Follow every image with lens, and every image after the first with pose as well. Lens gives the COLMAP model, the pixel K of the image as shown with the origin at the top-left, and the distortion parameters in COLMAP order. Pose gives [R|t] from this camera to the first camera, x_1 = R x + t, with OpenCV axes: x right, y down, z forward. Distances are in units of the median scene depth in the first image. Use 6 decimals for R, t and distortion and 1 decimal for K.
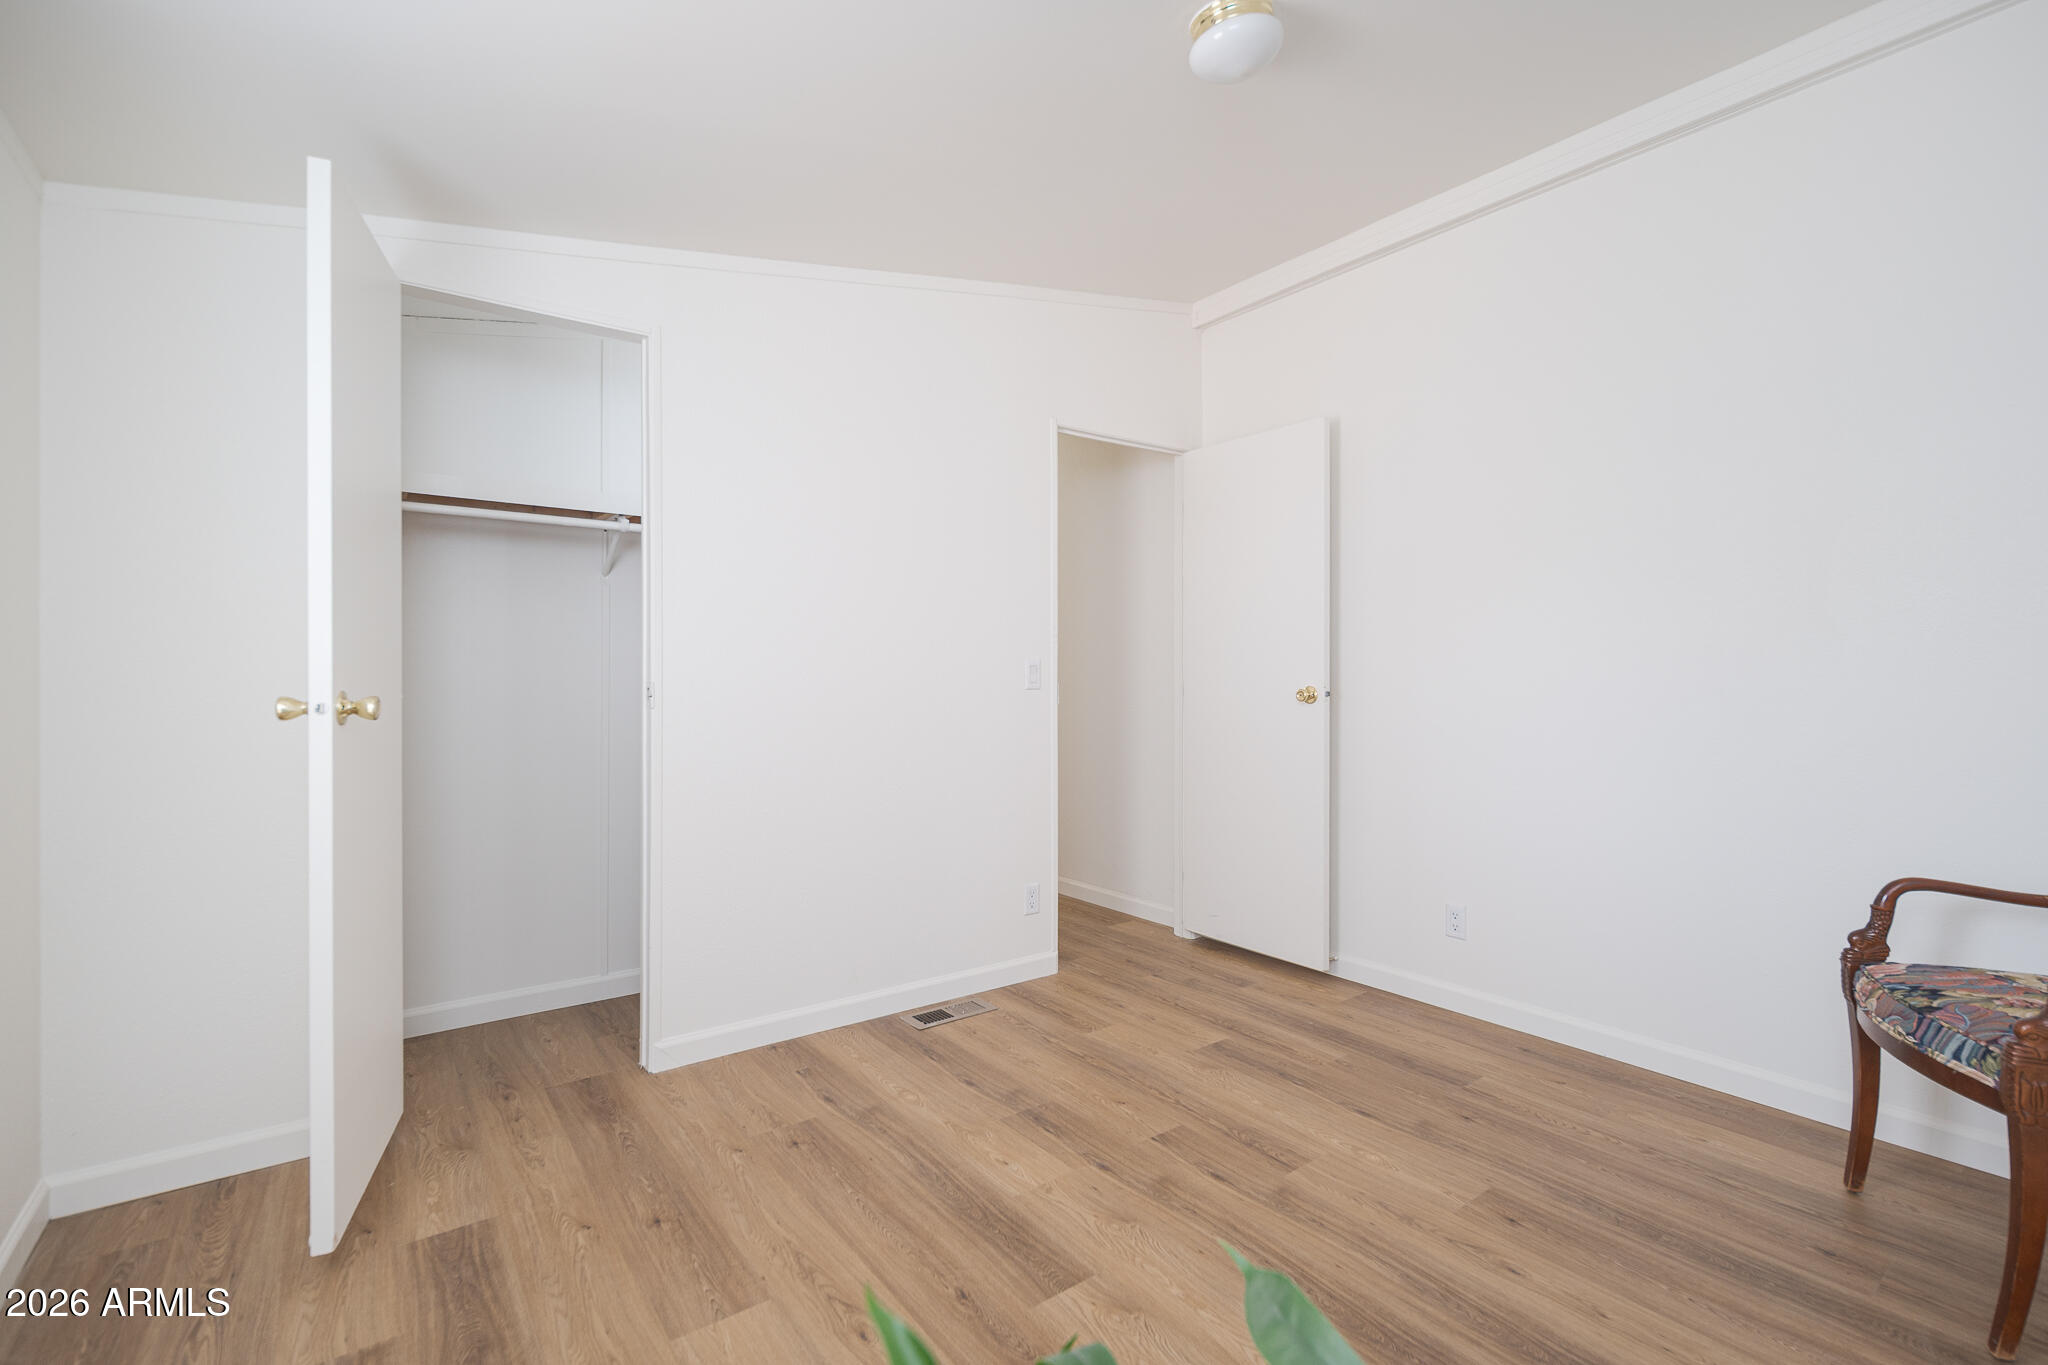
lens RADIAL K [[921.7, 0, 1024.0], [0, 921.7, 682.5], [0, 0, 1]] dist [0.000150, -0.000273]
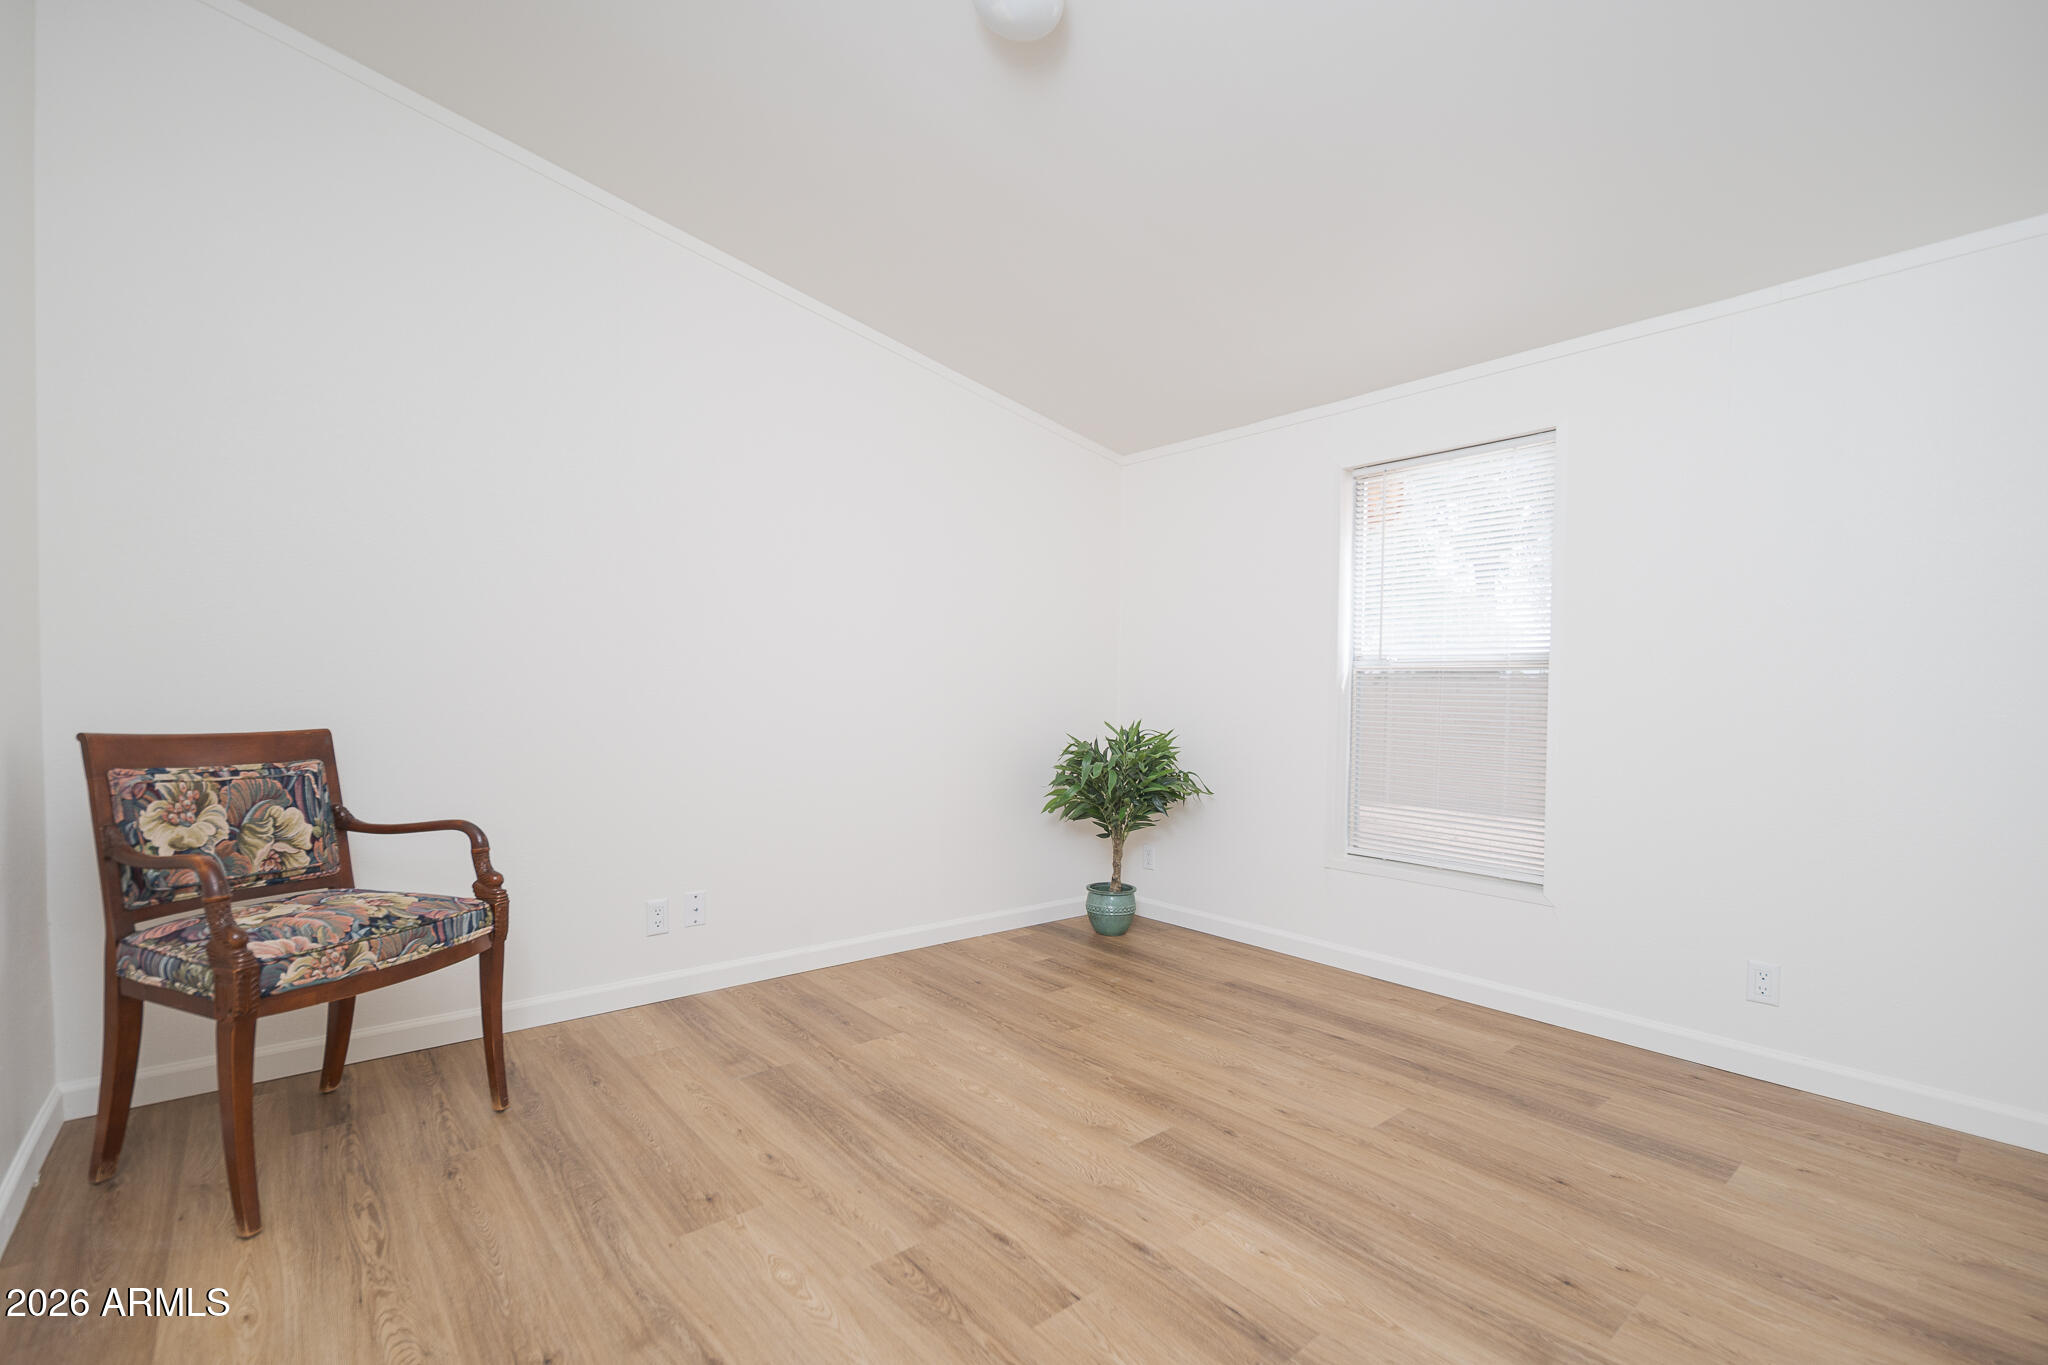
lens RADIAL K [[921.7, 0, 1024.0], [0, 921.7, 682.5], [0, 0, 1]] dist [0.000150, -0.000273]
pose [[-0.997771, -0.016677, -0.064612, 0.261312], [-0.016242, 0.999842, -0.007254, 0.043698], [0.064723, -0.006188, -0.997884, 1.899238]]
